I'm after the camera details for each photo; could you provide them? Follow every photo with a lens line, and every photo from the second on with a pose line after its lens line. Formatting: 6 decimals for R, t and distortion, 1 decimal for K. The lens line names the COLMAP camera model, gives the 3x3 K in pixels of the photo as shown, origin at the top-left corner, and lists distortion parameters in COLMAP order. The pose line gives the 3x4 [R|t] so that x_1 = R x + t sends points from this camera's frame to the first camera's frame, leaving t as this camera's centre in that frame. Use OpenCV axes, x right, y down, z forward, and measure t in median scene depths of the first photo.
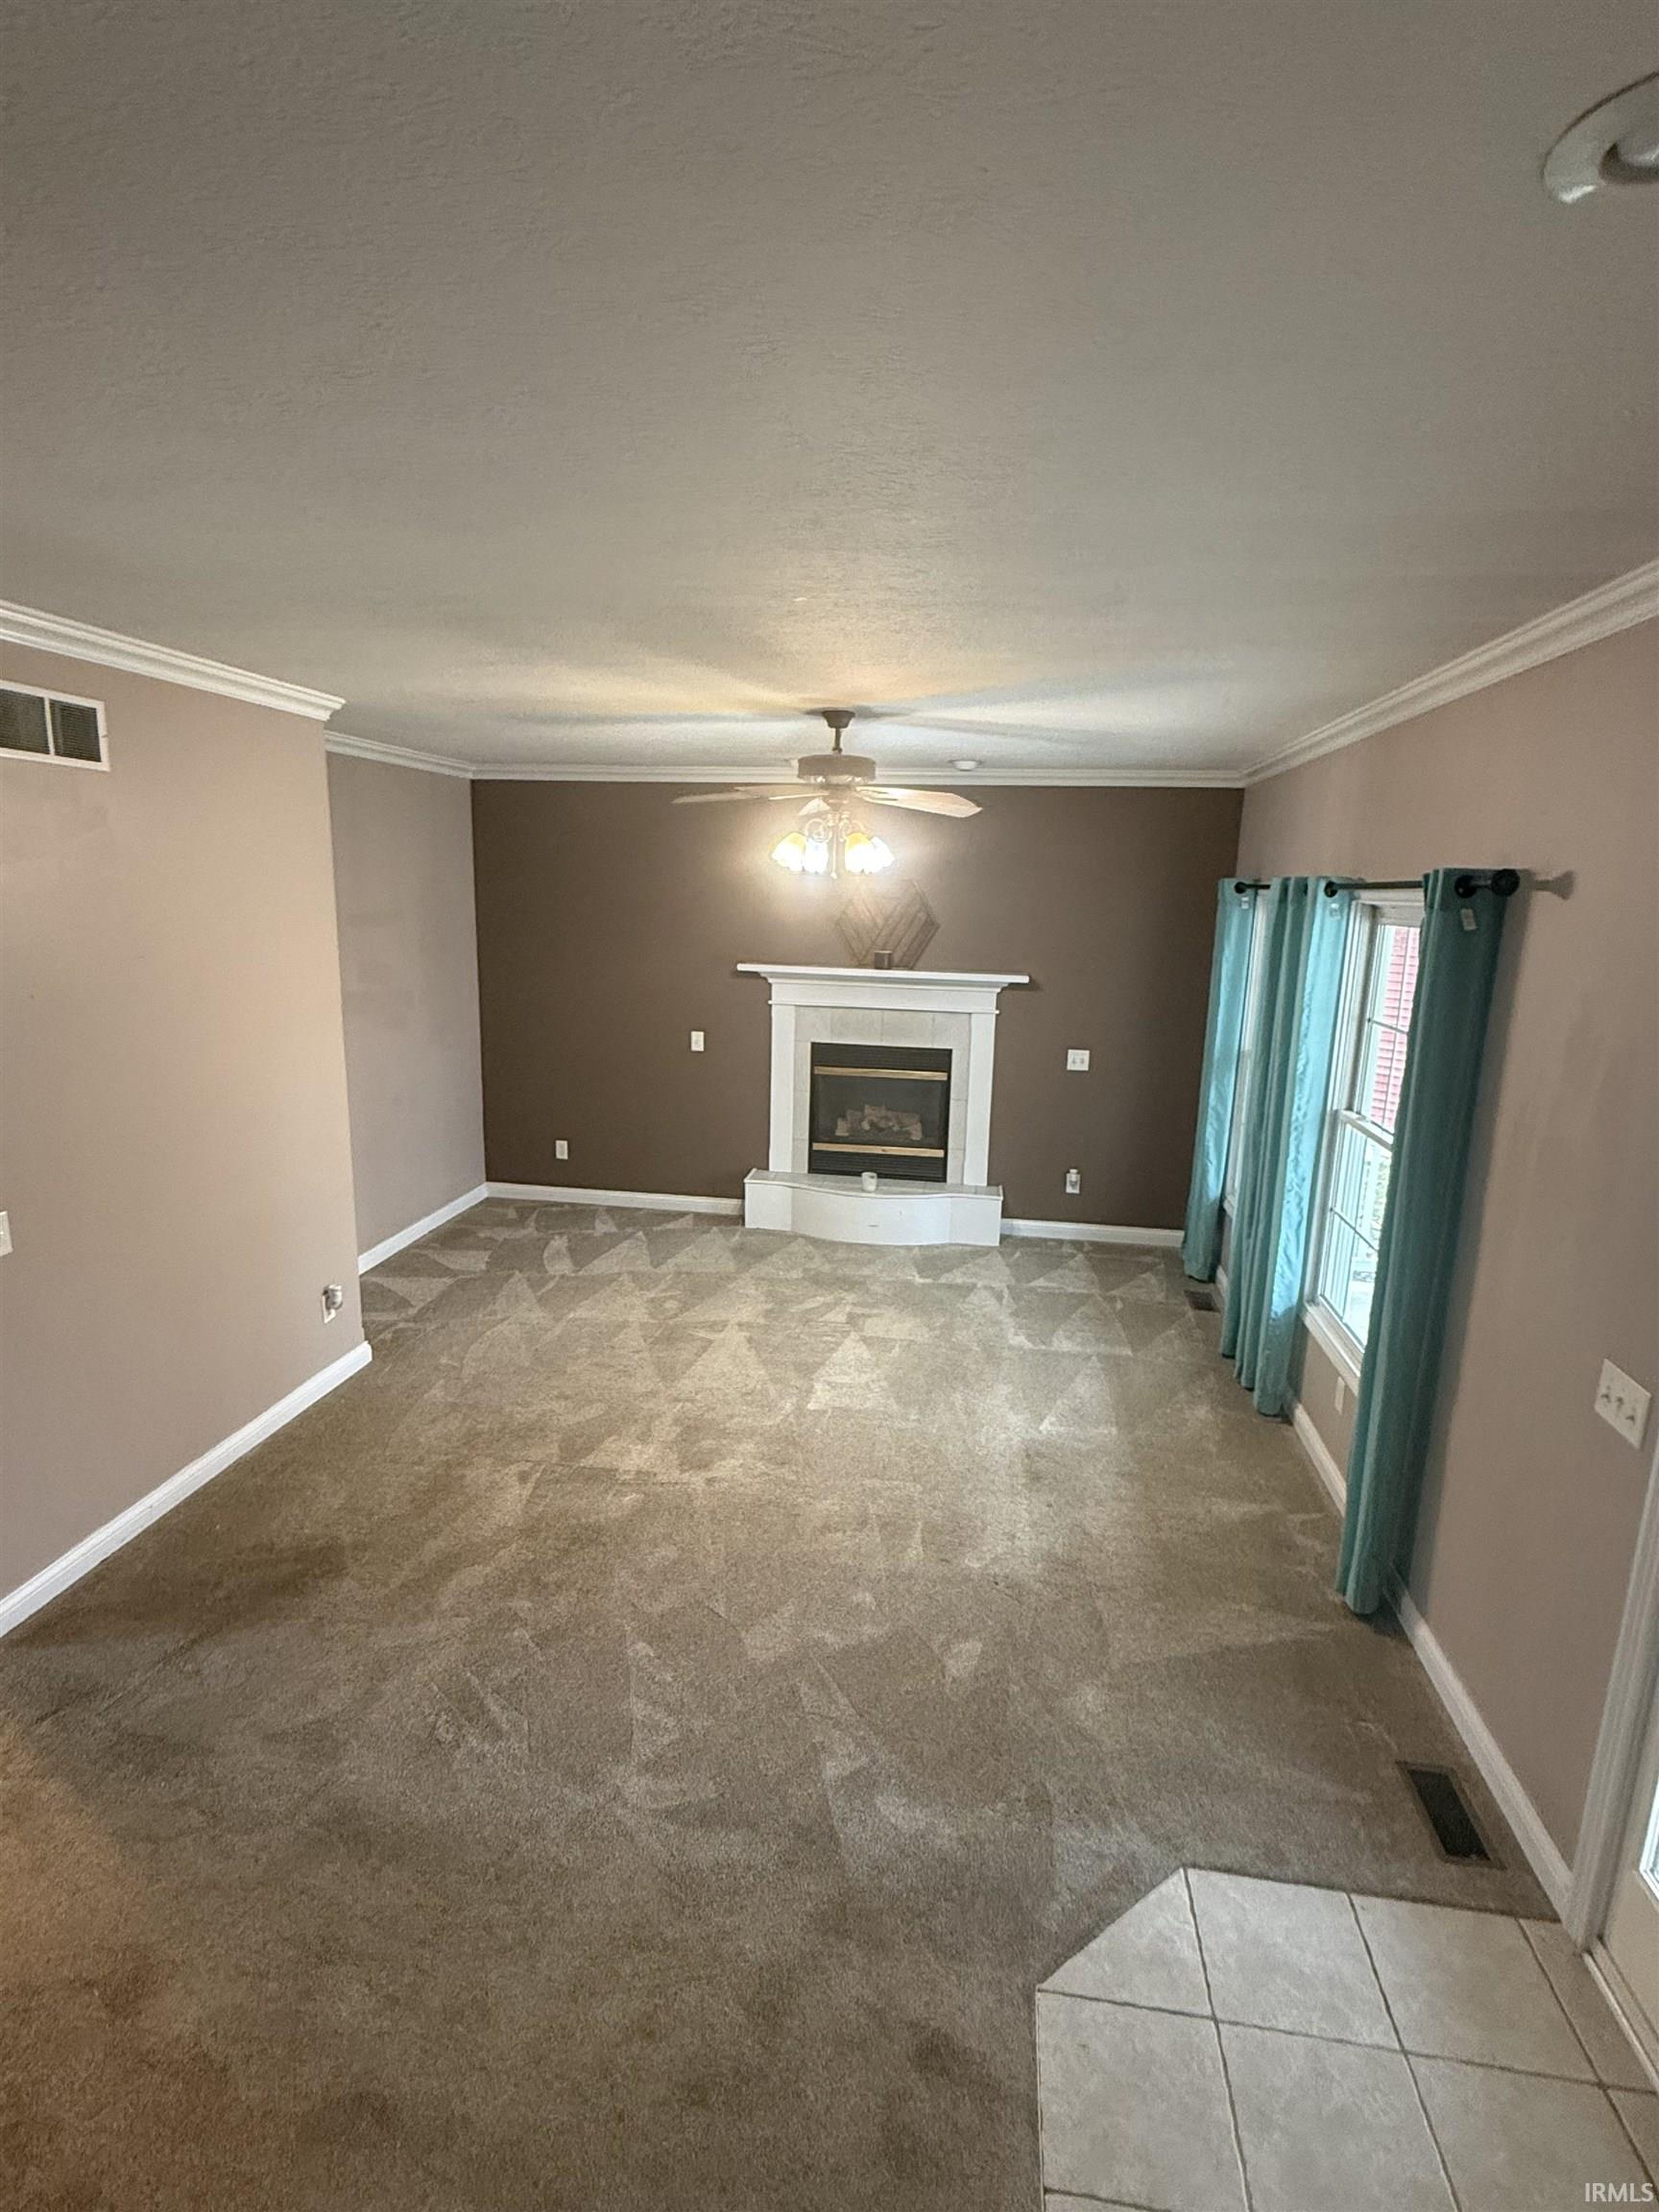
lens RADIAL K [[1094.5, 0, 829.9], [0, 1094.5, 1110.8], [0, 0, 1]] dist [-0.001156, 0.001519]
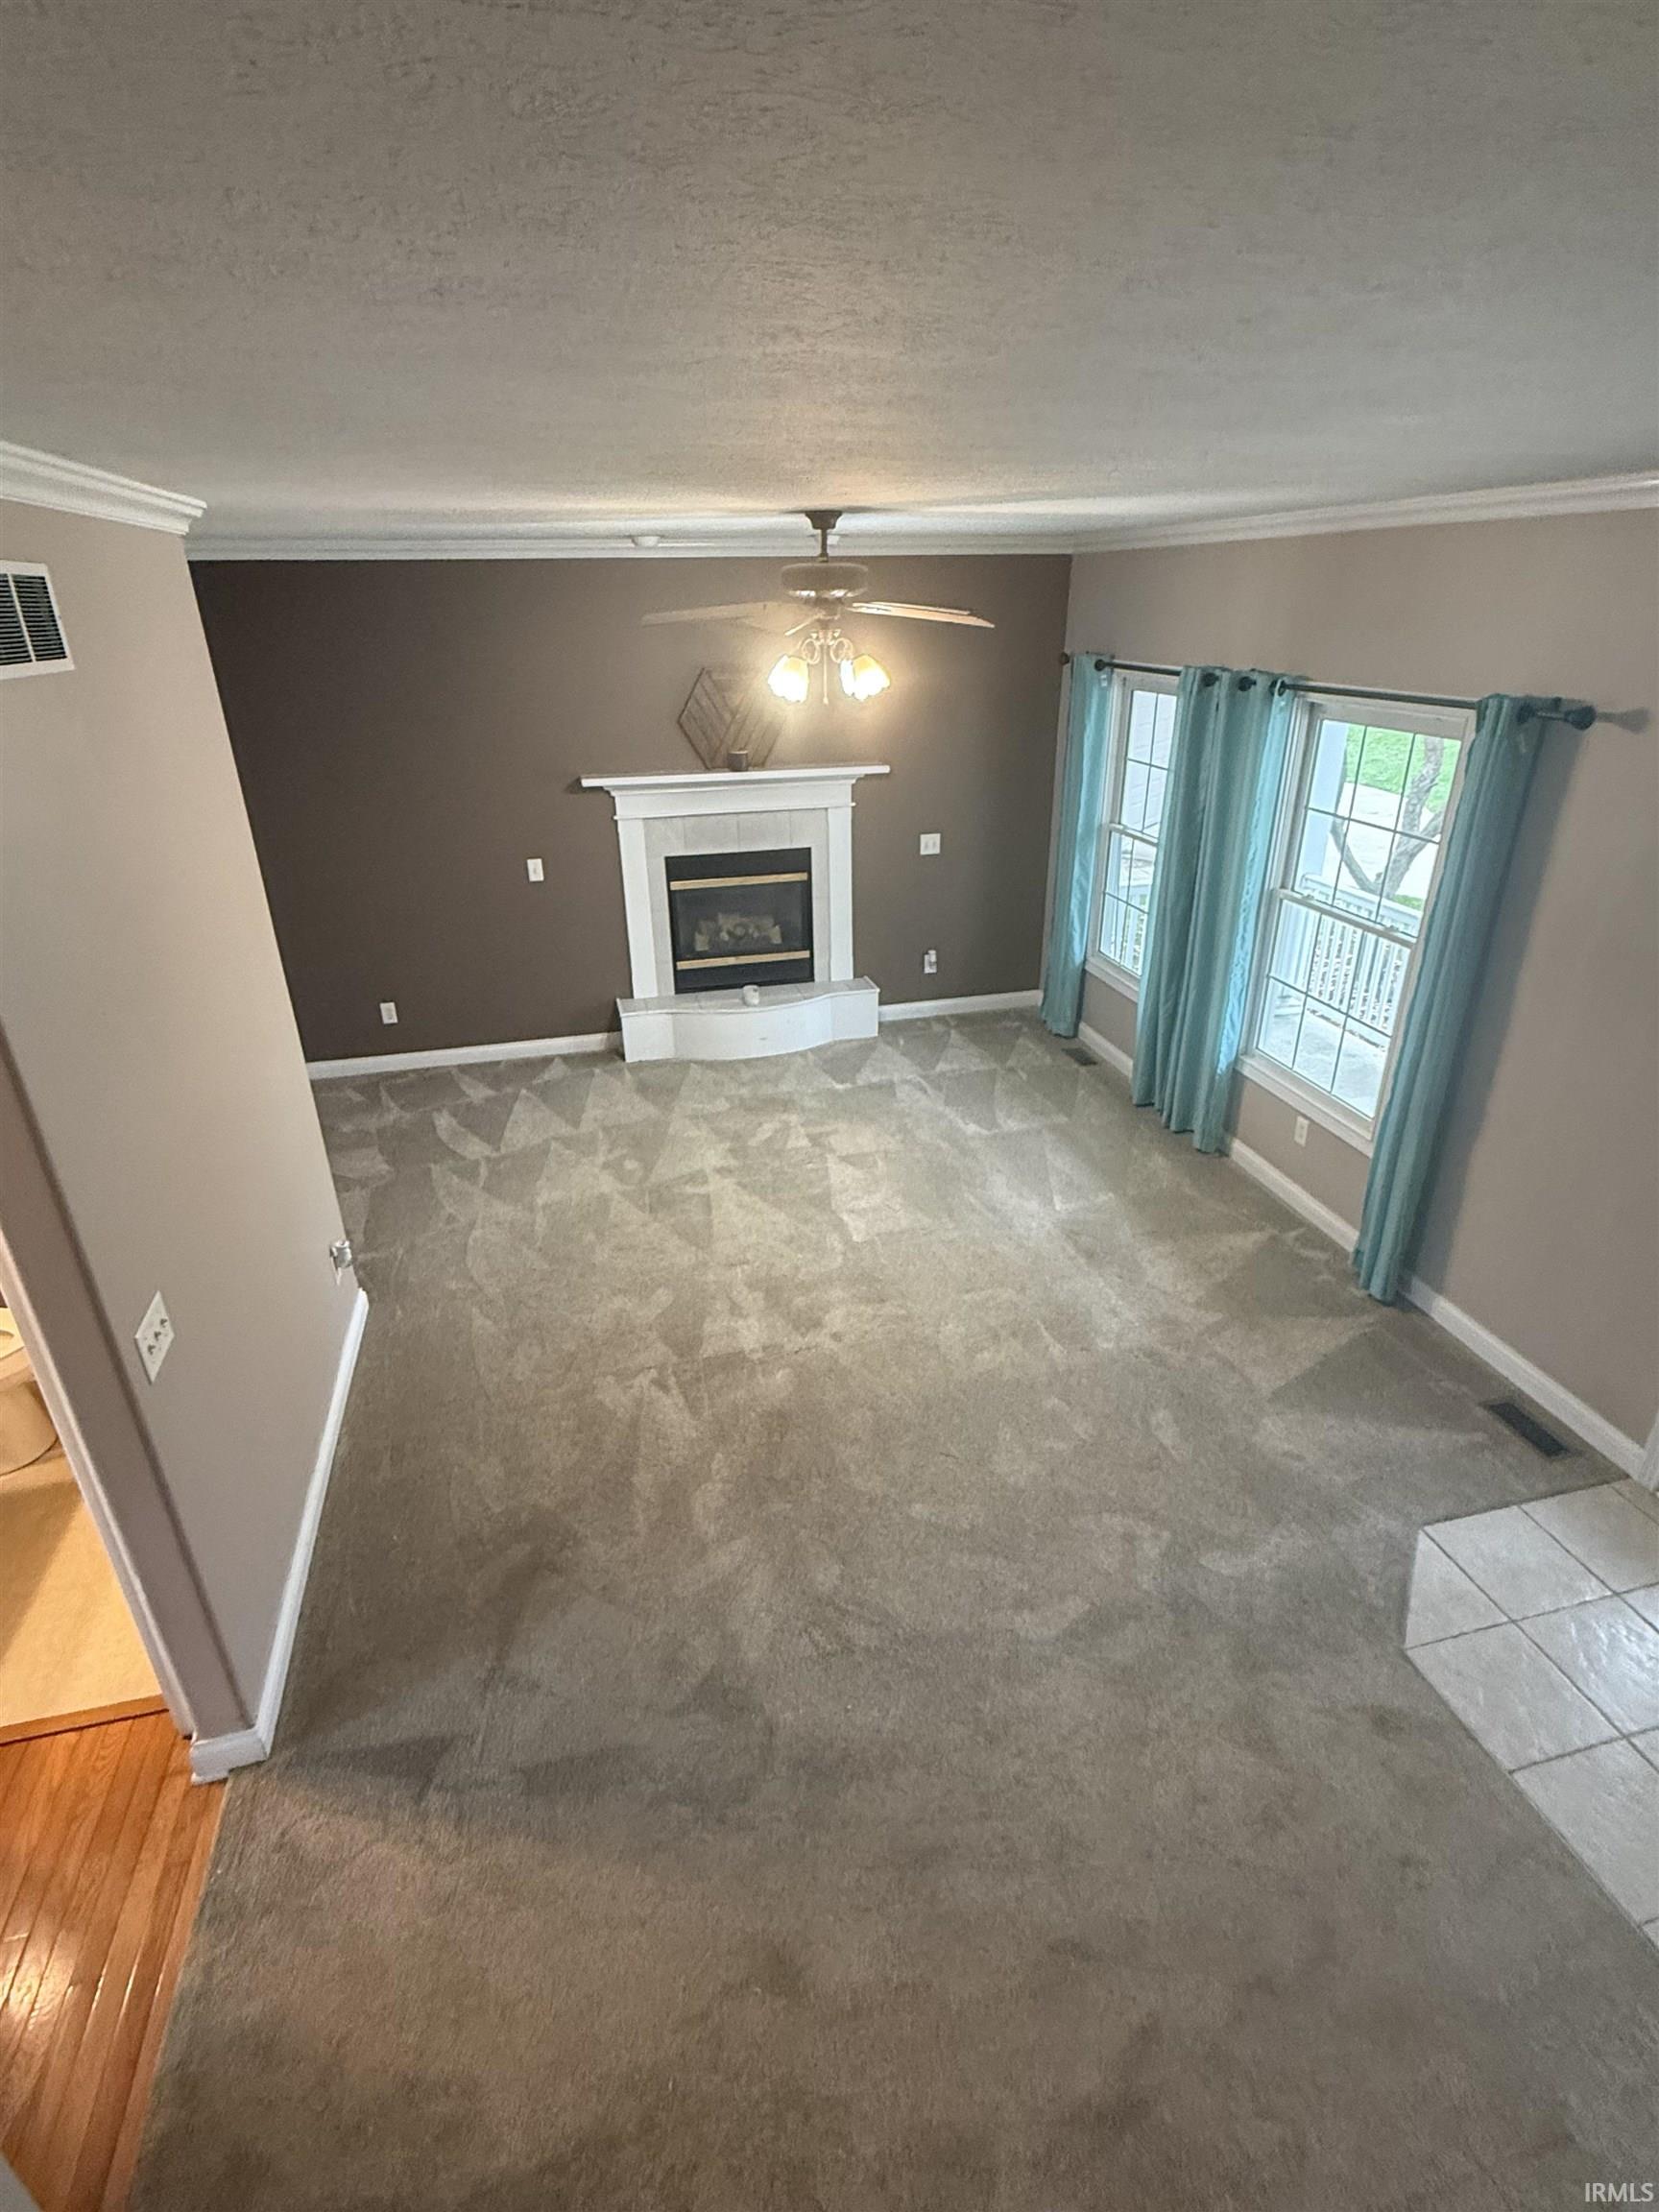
lens RADIAL K [[1094.5, 0, 833.7], [0, 1094.5, 1106.3], [0, 0, 1]] dist [-0.001156, 0.001519]
pose [[0.918073, -0.200625, 0.341894, -0.354854], [0.114951, 0.960151, 0.254748, -0.114427], [-0.379379, -0.194577, 0.904550, 0.087940]]
